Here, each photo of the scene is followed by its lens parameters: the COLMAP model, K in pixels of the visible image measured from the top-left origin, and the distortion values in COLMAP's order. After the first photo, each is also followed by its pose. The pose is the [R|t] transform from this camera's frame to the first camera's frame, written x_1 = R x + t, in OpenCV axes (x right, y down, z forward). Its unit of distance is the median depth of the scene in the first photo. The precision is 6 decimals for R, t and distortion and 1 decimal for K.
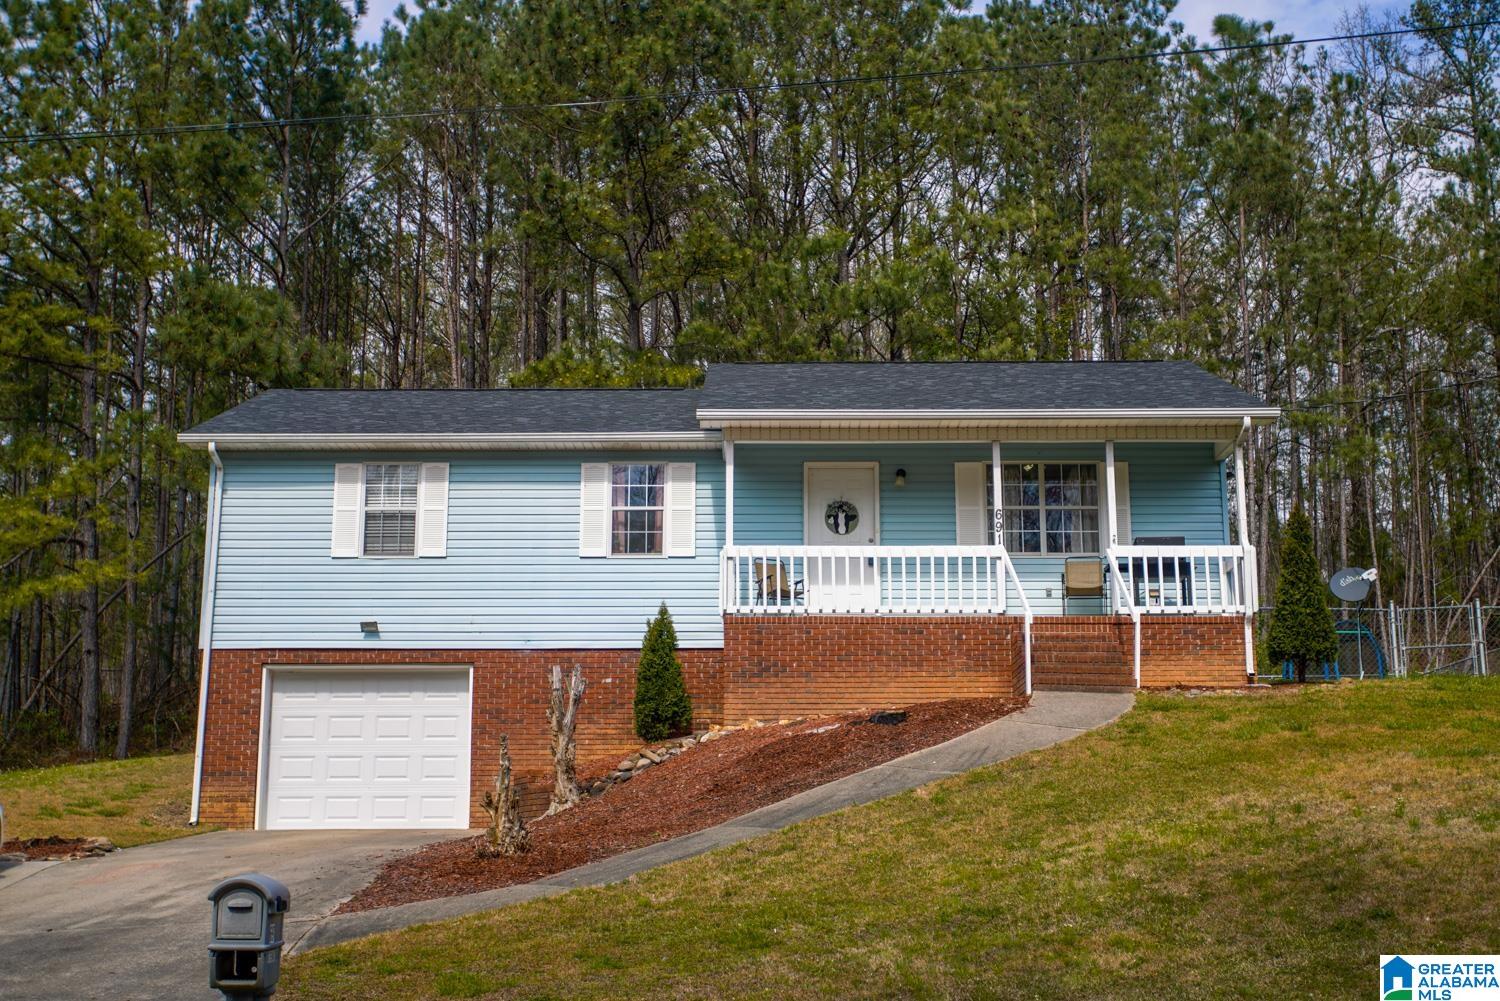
lens RADIAL K [[1902.8, 0, 750.0], [0, 1902.8, 500.5], [0, 0, 1]] dist [0.002175, -0.033650]
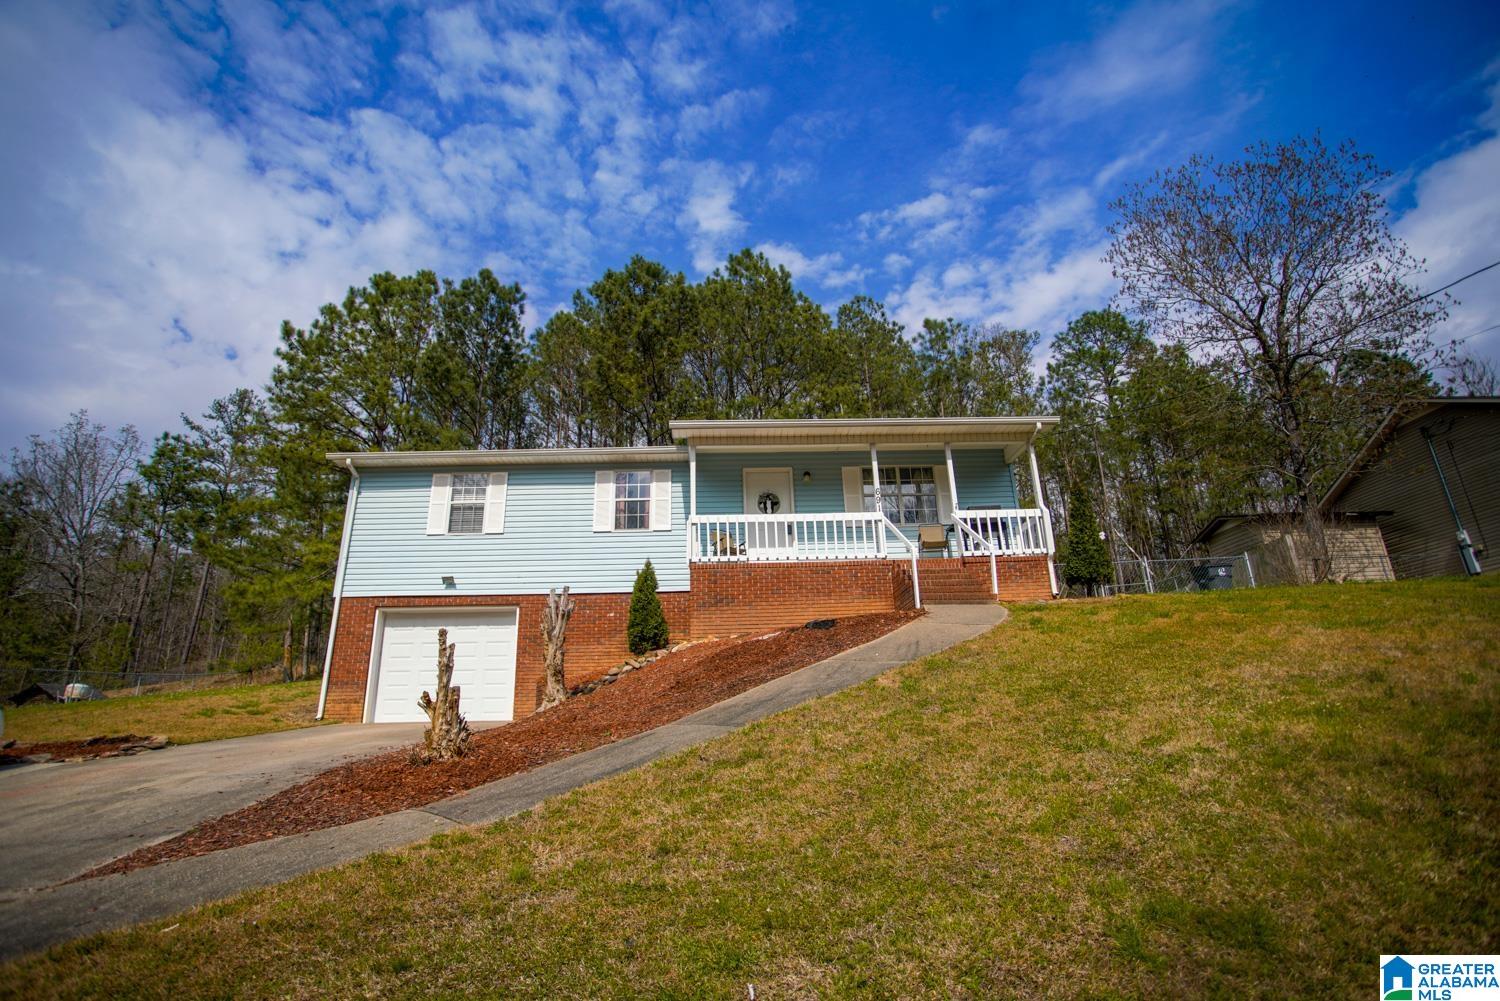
lens RADIAL K [[728.4, 0, 750.0], [0, 728.4, 500.5], [0, 0, 1]] dist [-0.075889, 0.000059]
pose [[0.998515, -0.015457, 0.052247, 0.003351], [0.020990, 0.994029, -0.107081, 0.070703], [-0.050280, 0.108019, 0.992877, 0.444739]]
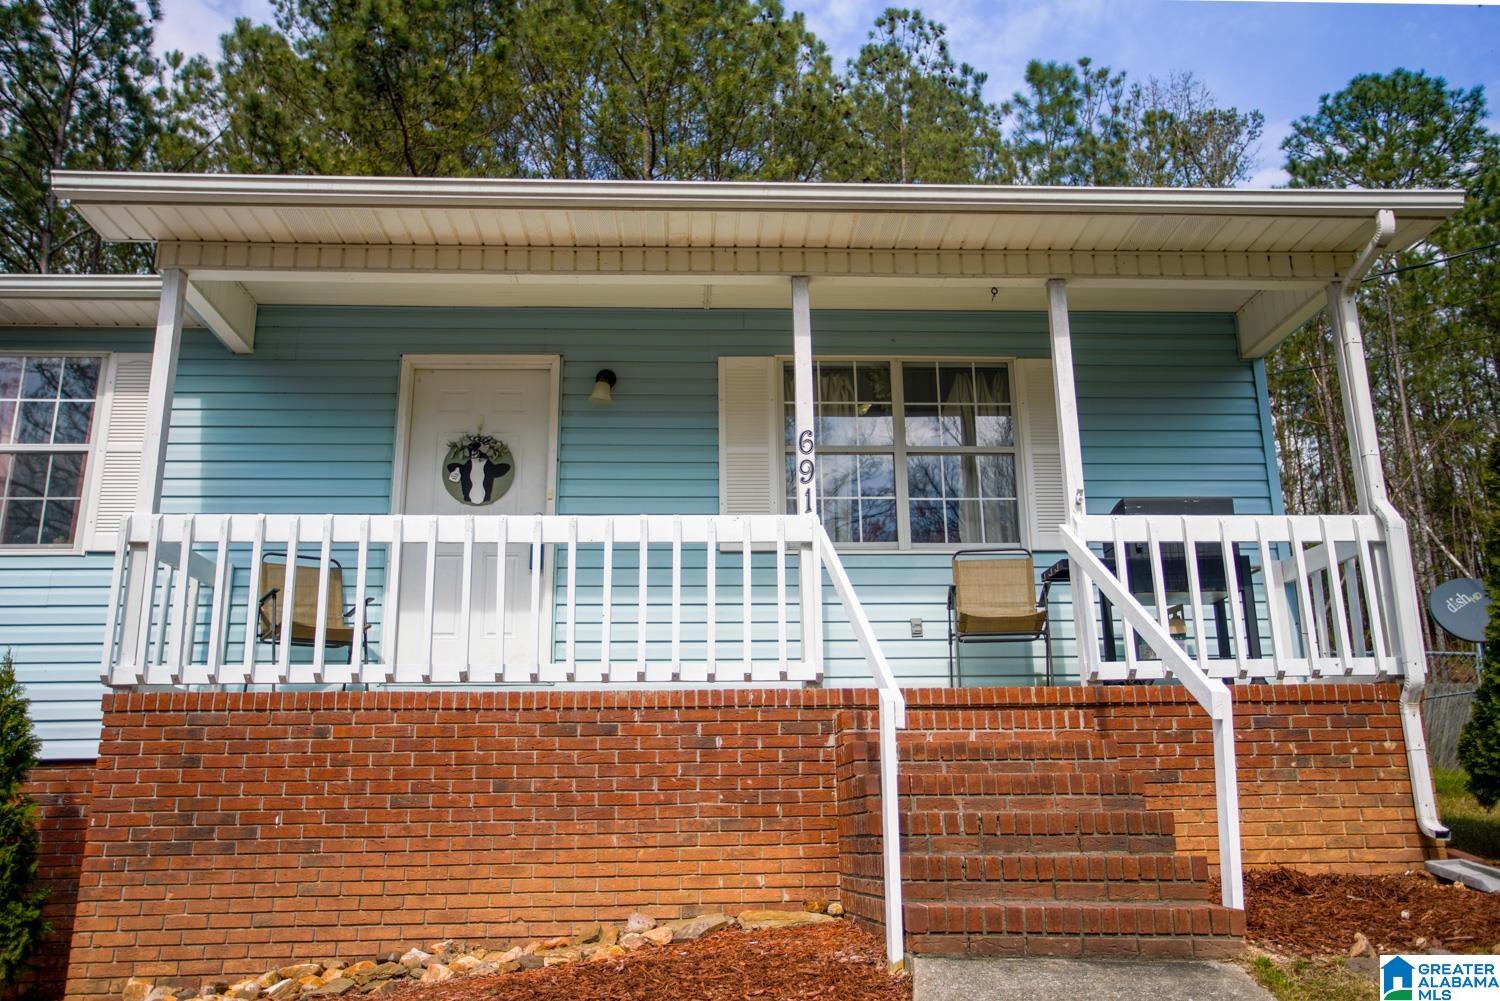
lens RADIAL K [[1234.9, 0, 750.0], [0, 1234.9, 500.5], [0, 0, 1]] dist [-0.008934, 0.001995]
pose [[0.997718, 0.002953, 0.067456, 0.098447], [0.000587, 0.998626, -0.052405, 0.033891], [-0.067518, 0.052325, 0.996345, 0.719065]]
